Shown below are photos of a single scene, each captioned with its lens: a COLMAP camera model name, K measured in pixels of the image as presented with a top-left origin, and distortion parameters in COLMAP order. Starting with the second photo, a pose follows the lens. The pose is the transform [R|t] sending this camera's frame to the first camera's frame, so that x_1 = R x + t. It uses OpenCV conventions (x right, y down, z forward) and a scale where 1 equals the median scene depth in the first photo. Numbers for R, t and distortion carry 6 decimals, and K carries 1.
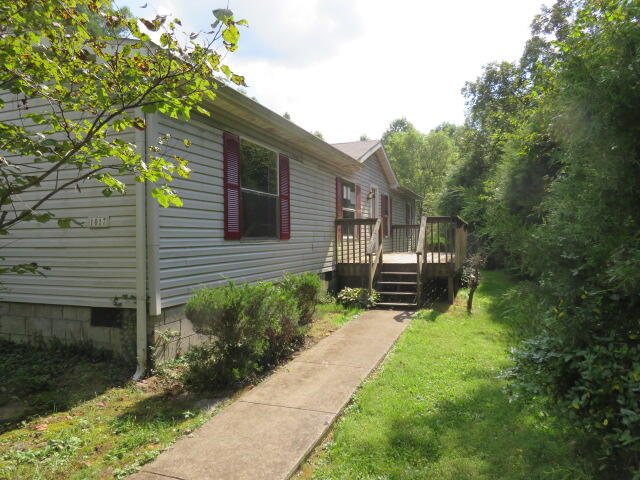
lens RADIAL K [[459.1, 0, 315.3], [0, 459.1, 239.6], [0, 0, 1]] dist [-0.003013, 0.004323]
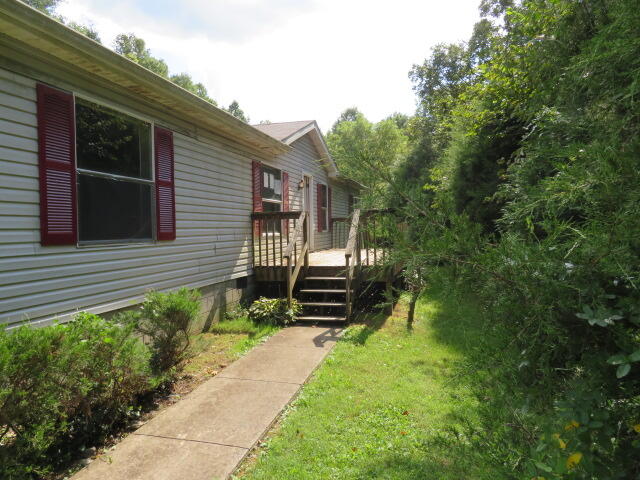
lens RADIAL K [[459.1, 0, 315.3], [0, 459.1, 239.6], [0, 0, 1]] dist [-0.003013, 0.004323]
pose [[0.995149, -0.008084, 0.098049, 0.079299], [0.006219, 0.999794, 0.019307, -0.011662], [-0.098185, -0.018604, 0.994994, 0.183142]]
